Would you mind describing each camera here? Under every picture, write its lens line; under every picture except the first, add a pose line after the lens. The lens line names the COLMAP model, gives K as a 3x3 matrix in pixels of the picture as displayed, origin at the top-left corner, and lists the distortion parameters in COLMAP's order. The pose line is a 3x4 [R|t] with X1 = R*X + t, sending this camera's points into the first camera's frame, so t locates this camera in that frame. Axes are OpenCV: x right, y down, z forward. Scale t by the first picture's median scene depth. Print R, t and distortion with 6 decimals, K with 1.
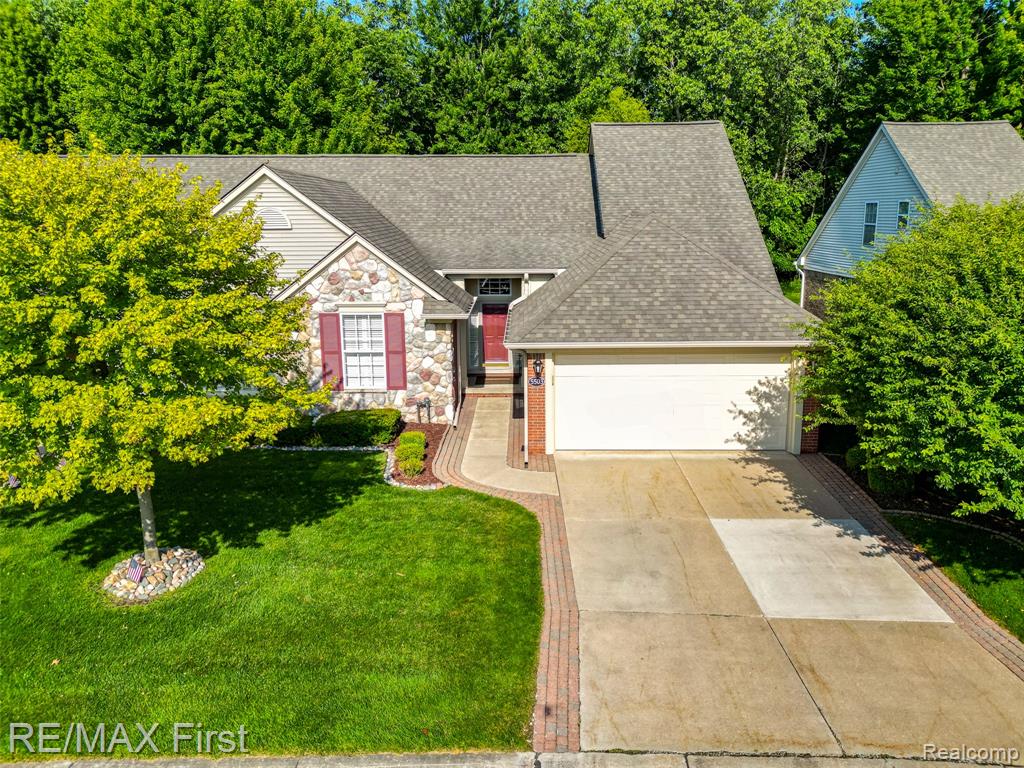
lens RADIAL K [[719.0, 0, 512.0], [0, 719.0, 384.0], [0, 0, 1]] dist [0.053491, 0.000034]
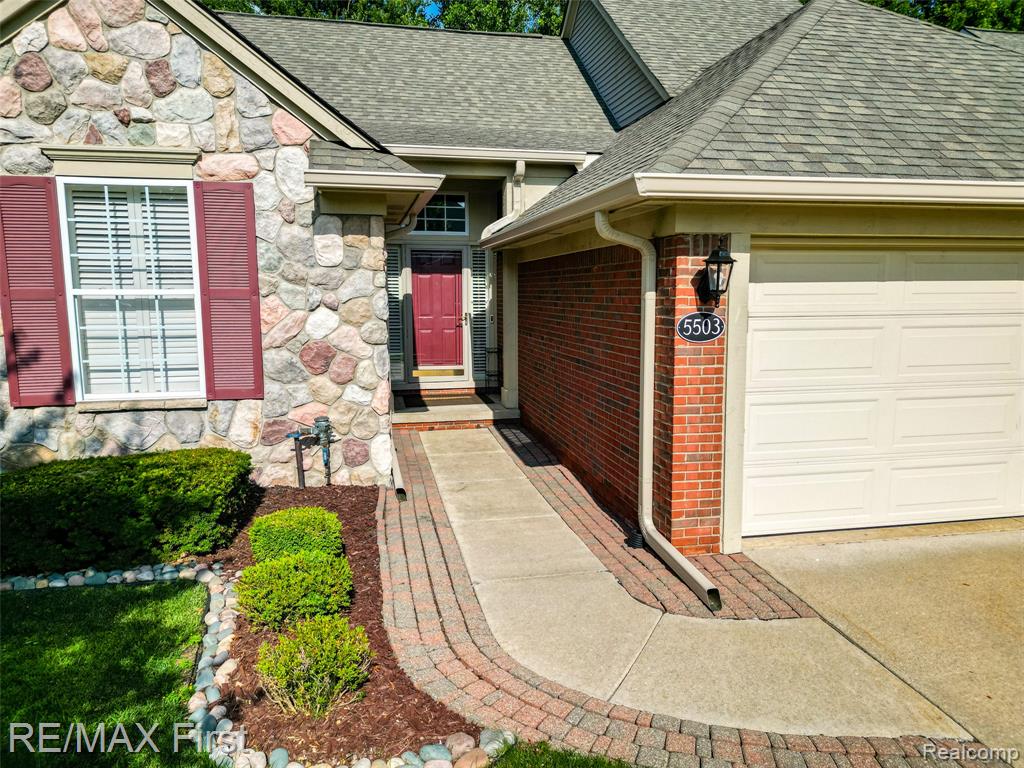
lens RADIAL K [[713.8, 0, 515.8], [0, 713.8, 411.1], [0, 0, 1]] dist [0.002866, -0.000240]
pose [[0.974591, -0.029883, 0.221991, -0.103286], [0.044451, 0.997153, -0.060917, 0.043052], [-0.219538, 0.069236, 0.973144, 0.623180]]
